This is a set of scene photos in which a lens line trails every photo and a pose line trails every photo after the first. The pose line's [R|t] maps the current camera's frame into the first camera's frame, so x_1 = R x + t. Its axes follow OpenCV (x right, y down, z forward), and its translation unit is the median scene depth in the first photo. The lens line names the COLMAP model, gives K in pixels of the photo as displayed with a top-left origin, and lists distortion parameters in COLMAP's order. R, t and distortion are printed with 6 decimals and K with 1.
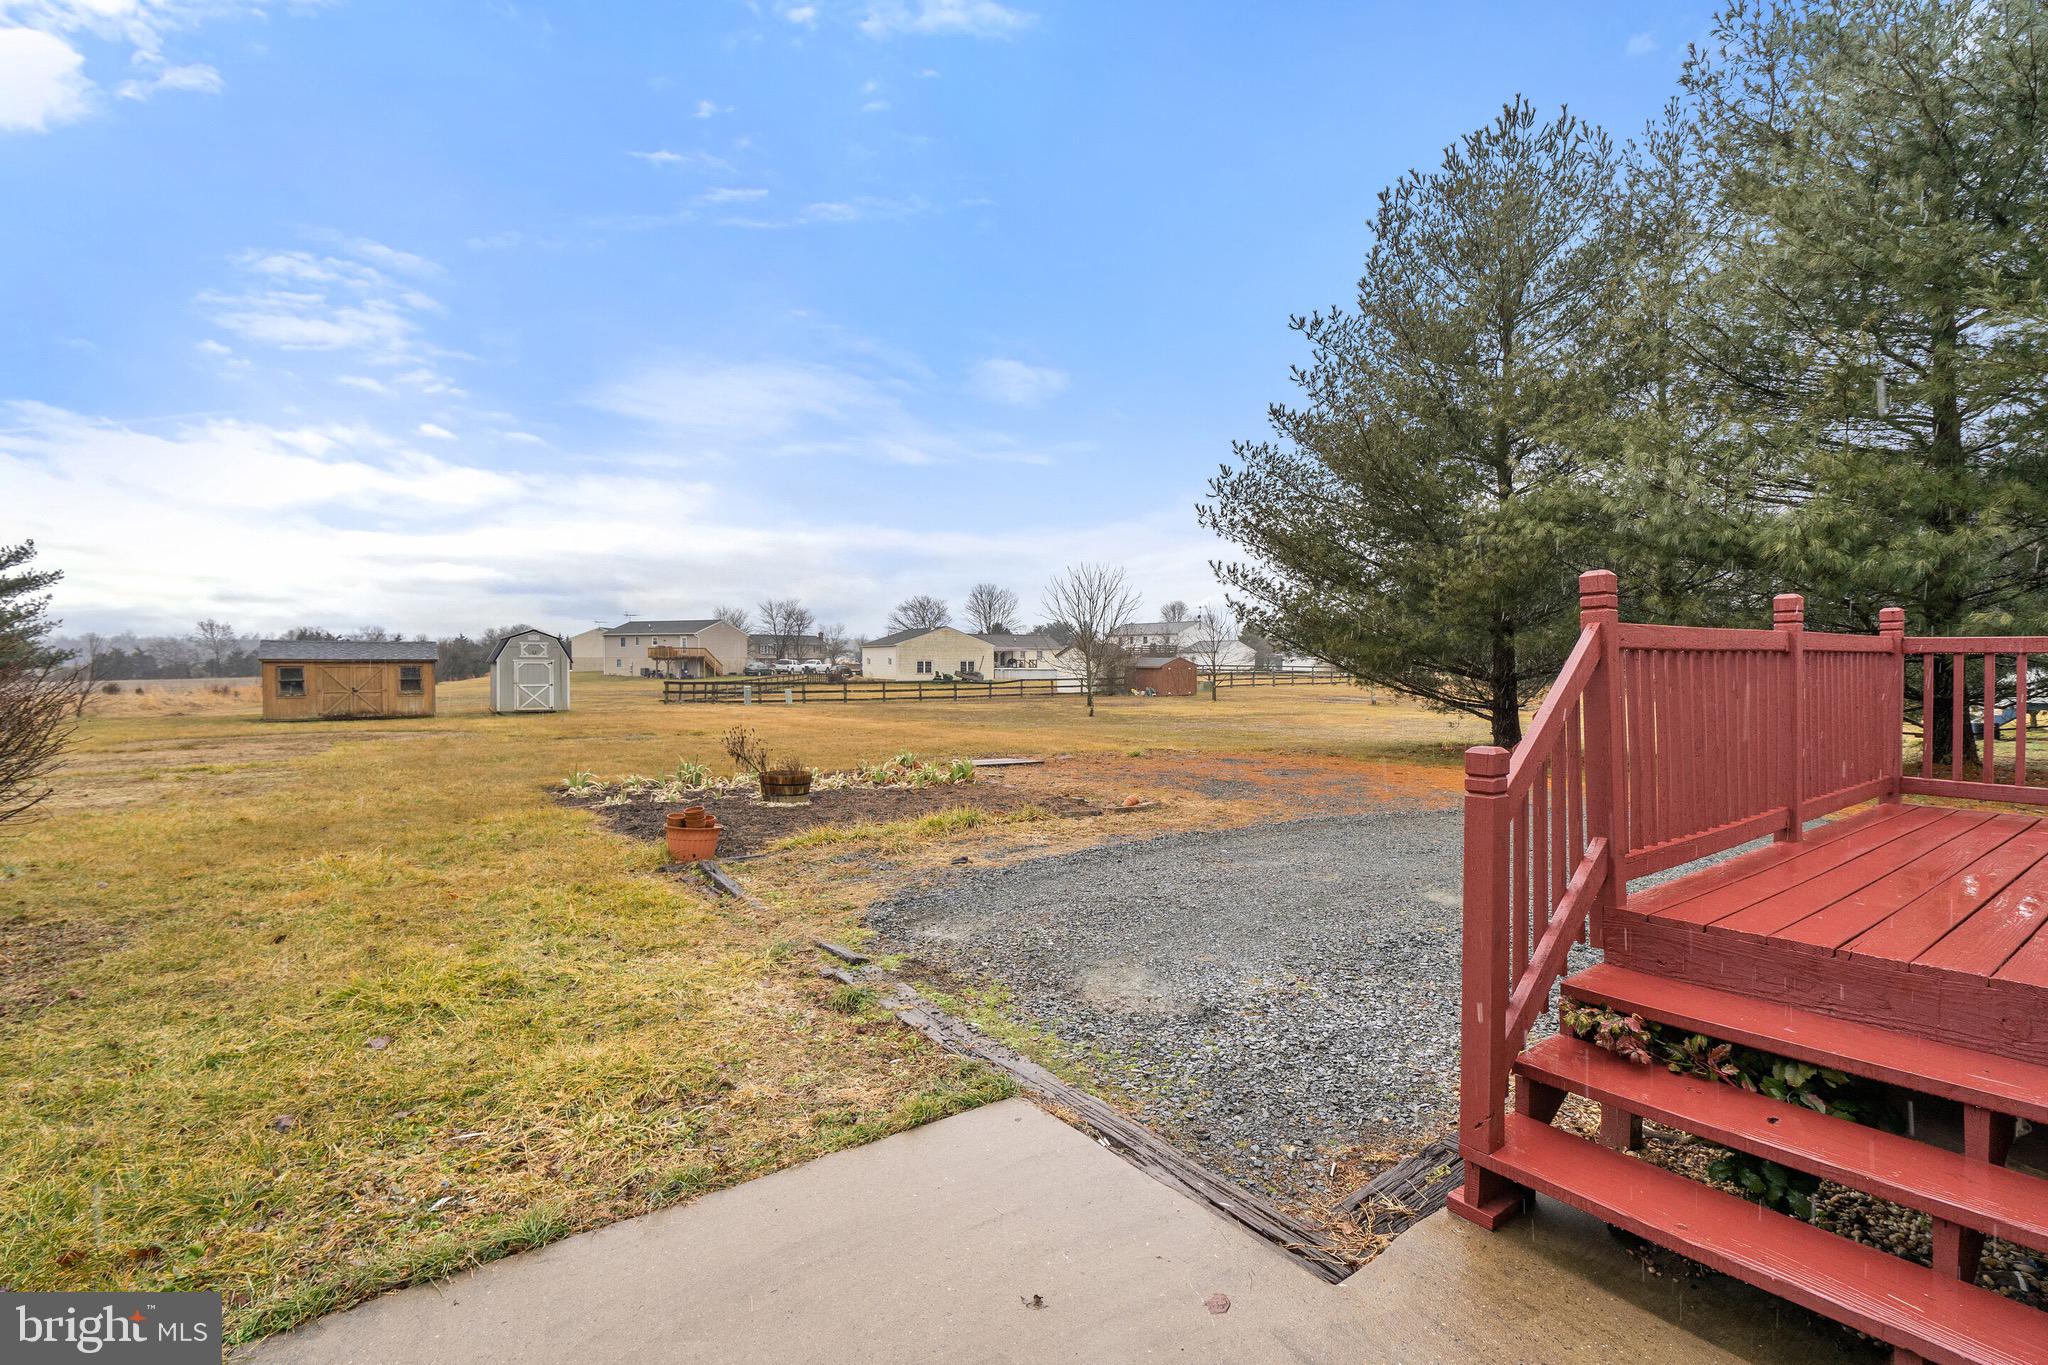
lens RADIAL K [[917.0, 0, 1032.5], [0, 917.0, 693.3], [0, 0, 1]] dist [-0.001691, -0.000022]
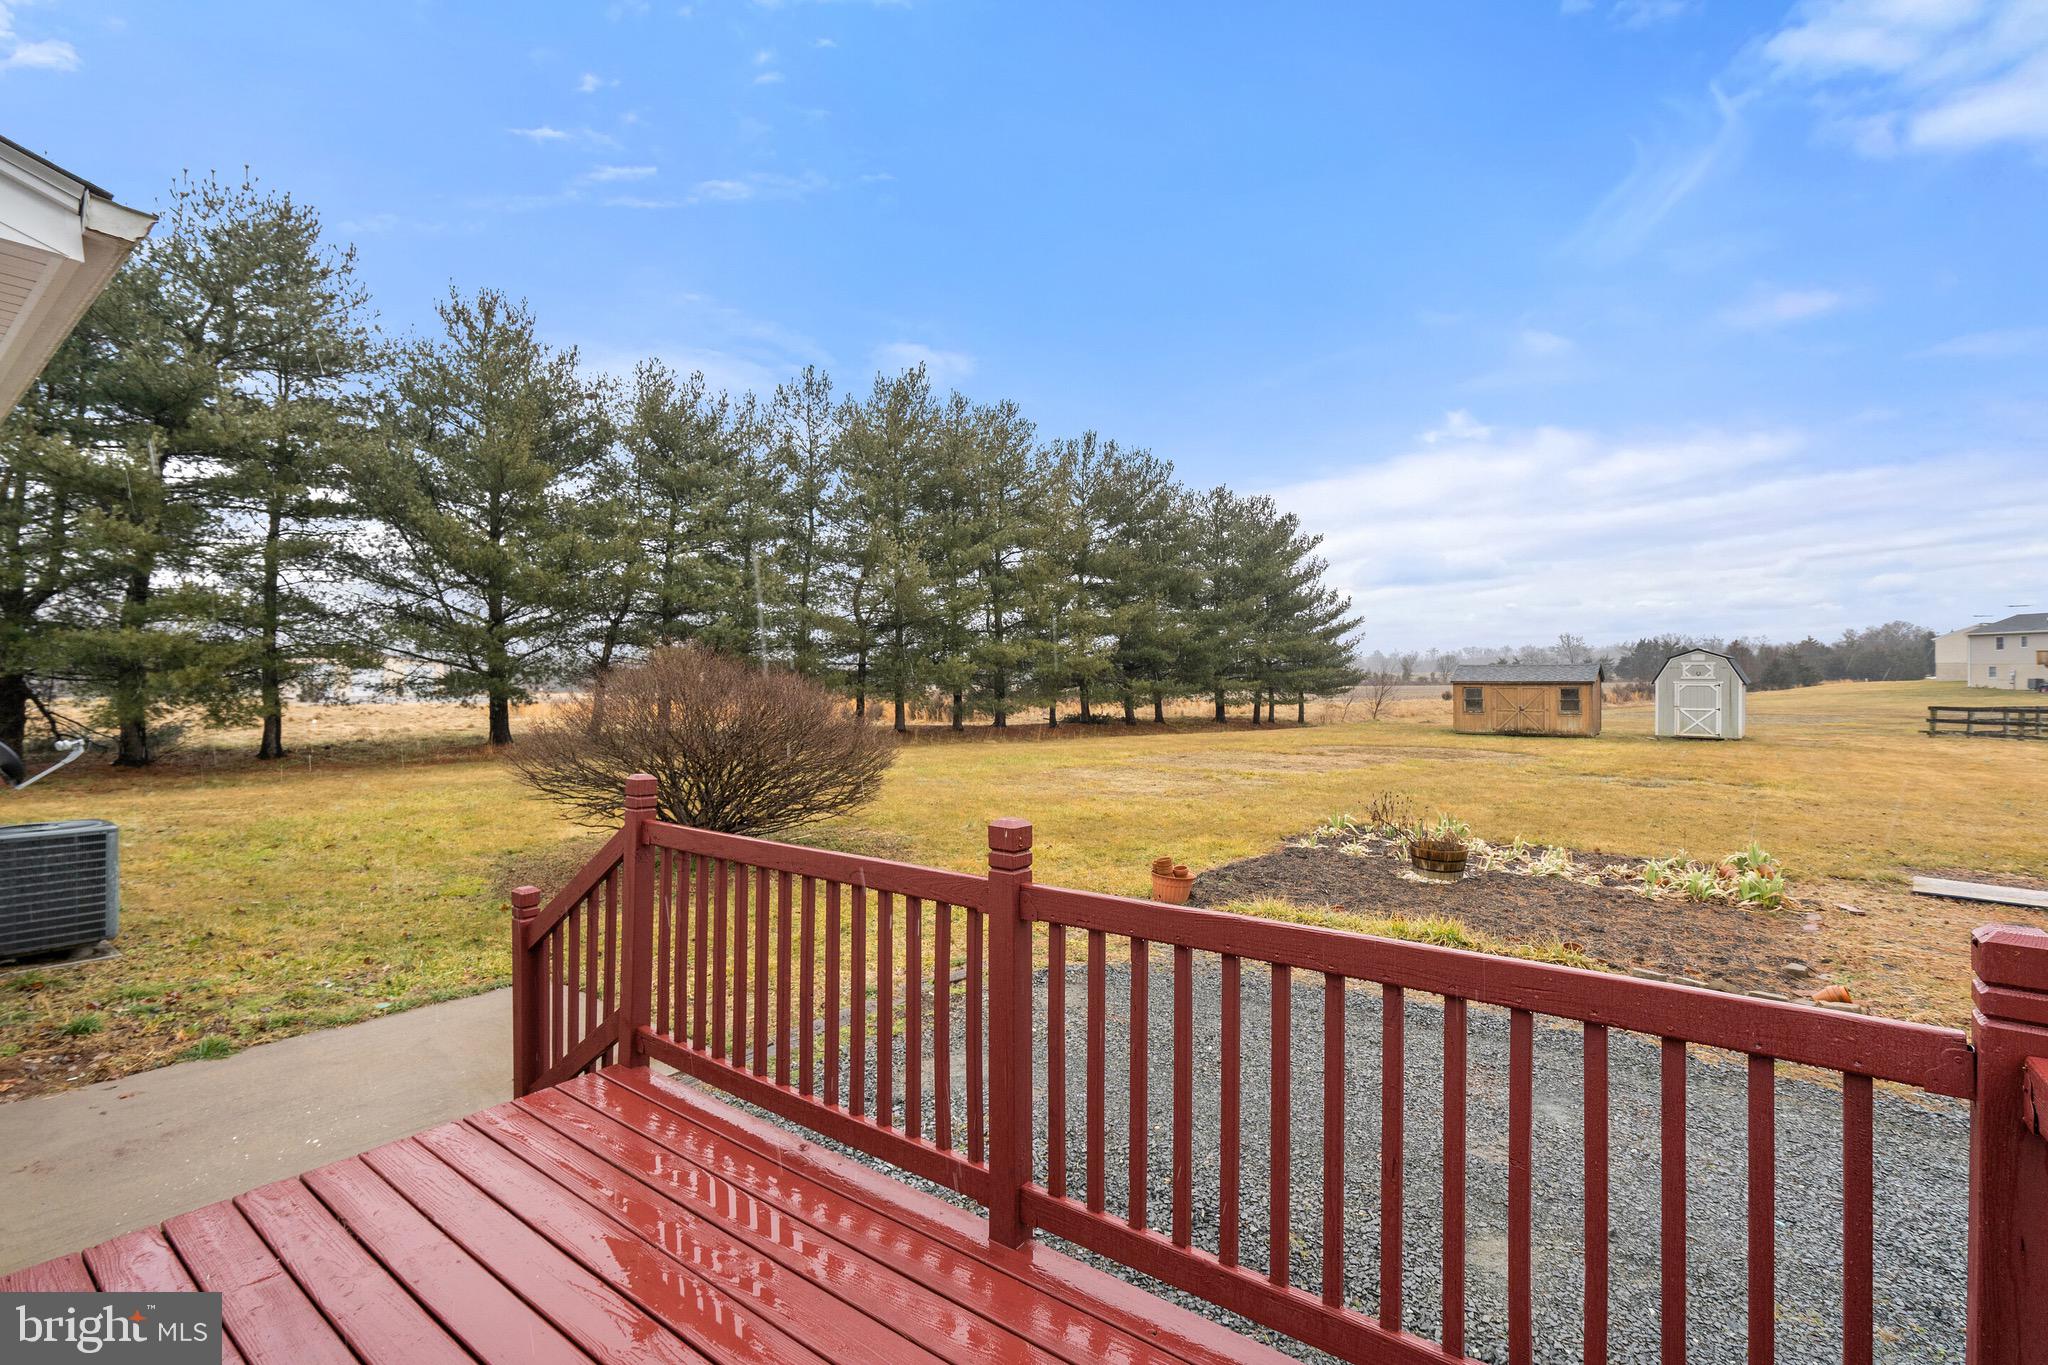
lens RADIAL K [[930.3, 0, 1017.6], [0, 930.3, 678.3], [0, 0, 1]] dist [-0.002135, 0.000370]
pose [[0.268722, 0.004650, -0.963206, 0.158853], [-0.022214, 0.999752, -0.001371, -0.022362], [0.962961, 0.021765, 0.268759, 0.094042]]
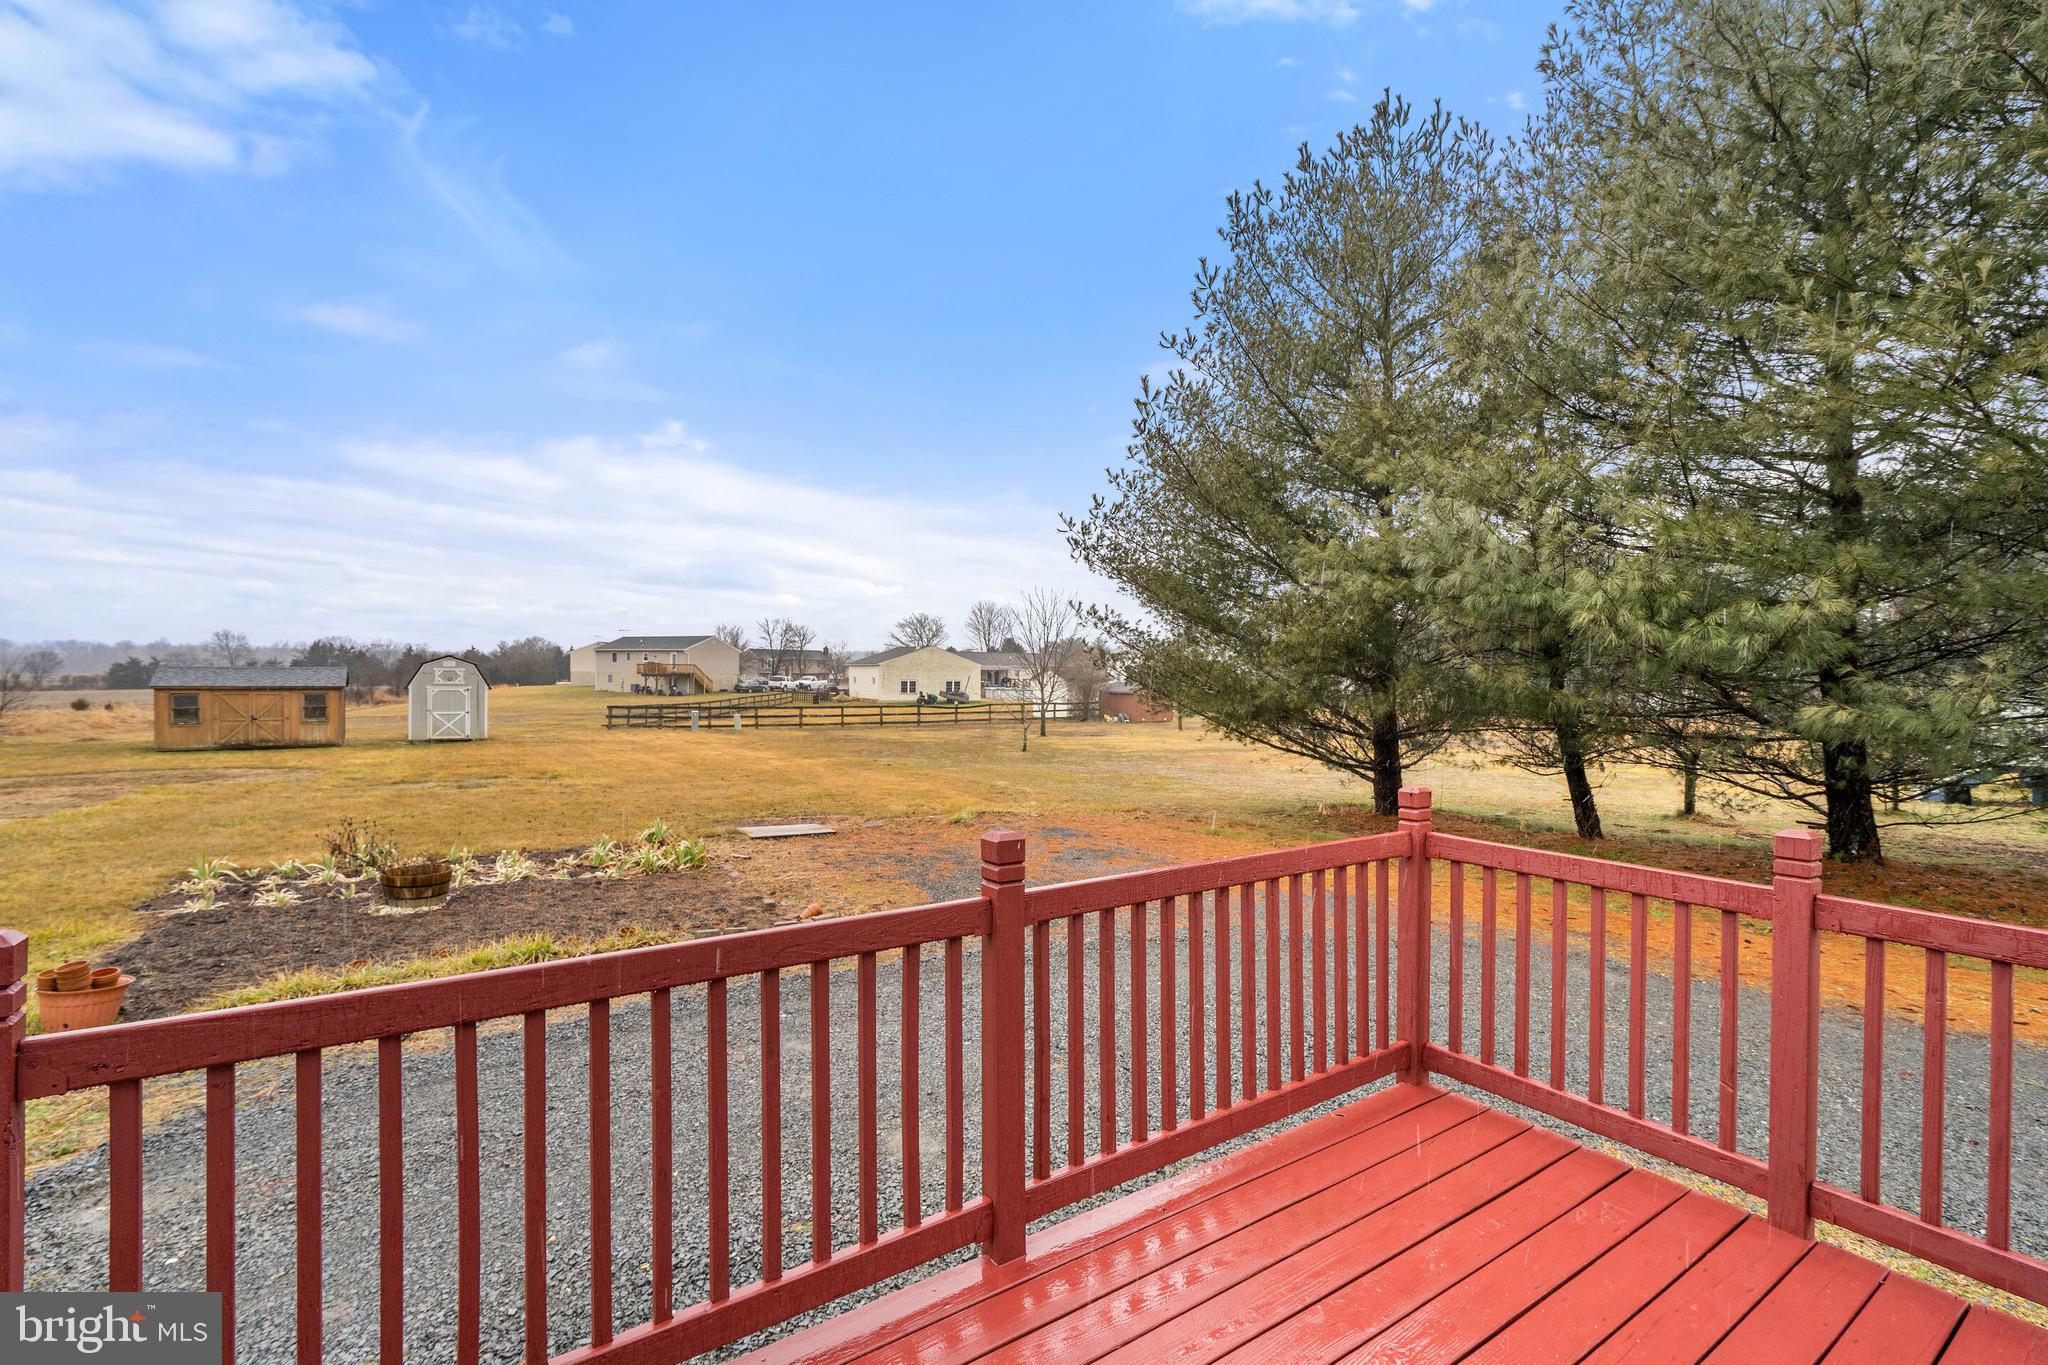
lens RADIAL K [[920.0, 0, 1040.1], [0, 920.0, 695.4], [0, 0, 1]] dist [-0.007725, 0.004388]
pose [[0.999662, 0.009012, -0.024366, 0.098070], [-0.009280, 0.999898, -0.010897, -0.021429], [0.024265, 0.011120, 0.999644, 0.046267]]
